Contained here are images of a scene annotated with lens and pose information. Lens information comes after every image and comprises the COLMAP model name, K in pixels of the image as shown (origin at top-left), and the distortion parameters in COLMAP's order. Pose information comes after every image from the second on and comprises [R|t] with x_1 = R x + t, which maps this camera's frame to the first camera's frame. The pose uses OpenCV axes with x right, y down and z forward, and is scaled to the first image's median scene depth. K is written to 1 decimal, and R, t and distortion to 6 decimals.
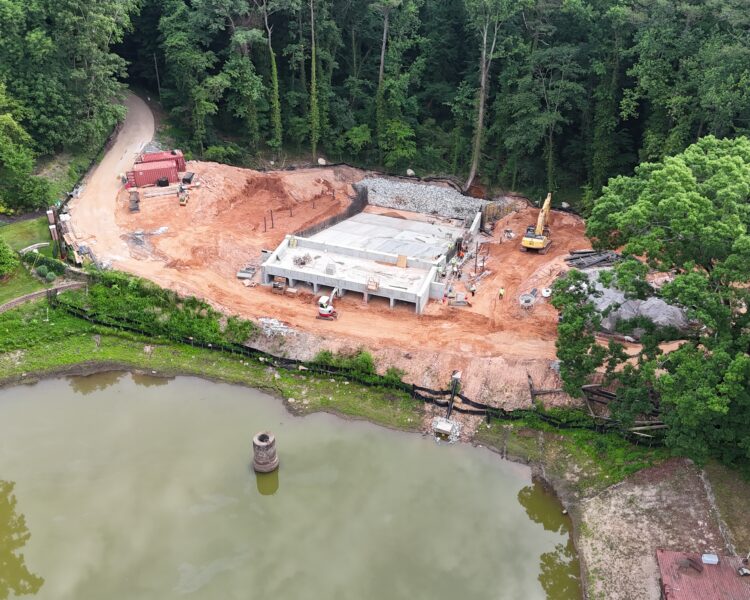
lens RADIAL K [[782.8, 0, 375.0], [0, 782.8, 300.0], [0, 0, 1]] dist [0.112536, -0.199859]
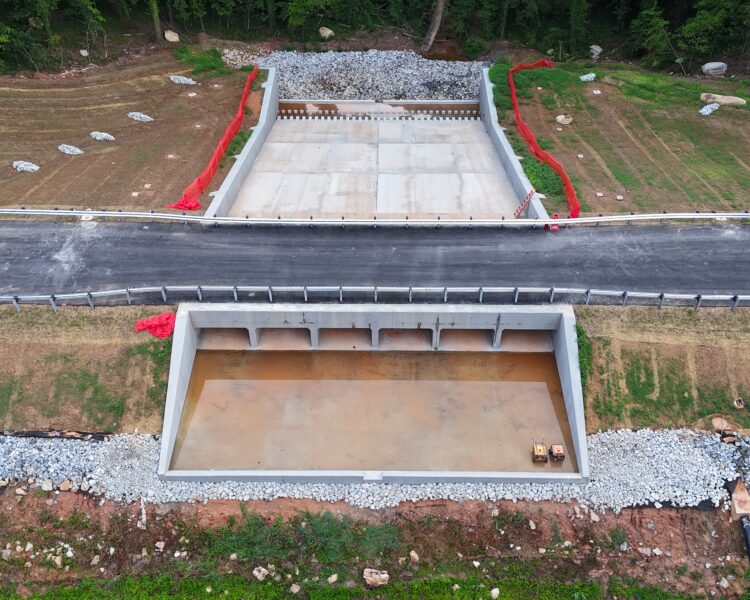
lens RADIAL K [[782.8, 0, 375.0], [0, 782.8, 300.0], [0, 0, 1]] dist [0.112536, -0.199859]
pose [[0.952416, -0.223079, 0.207703, -0.092069], [0.183816, 0.963943, 0.192419, -0.079913], [-0.243139, -0.145084, 0.959080, 0.406325]]
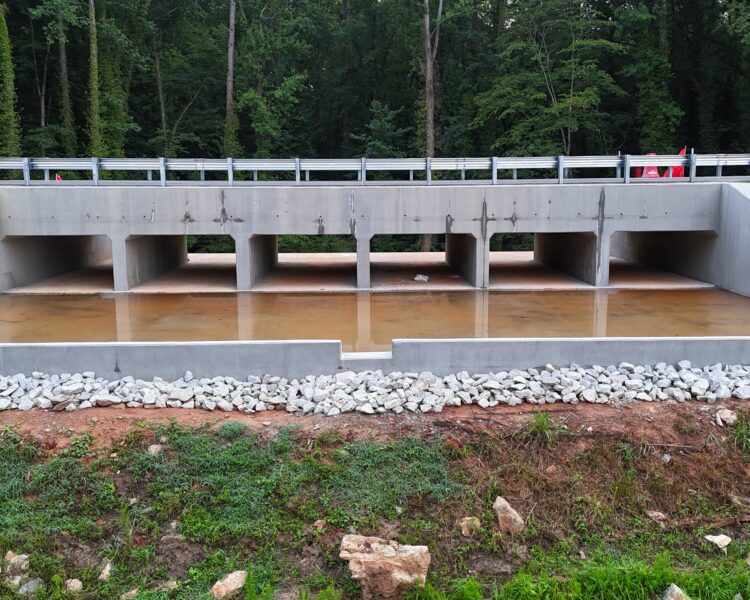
lens RADIAL K [[782.8, 0, 375.0], [0, 782.8, 300.0], [0, 0, 1]] dist [0.112536, -0.199859]
pose [[0.942262, -0.068501, 0.327795, -0.081017], [0.204122, 0.893476, -0.400044, 0.066964], [-0.265473, 0.443856, 0.855871, 0.571182]]
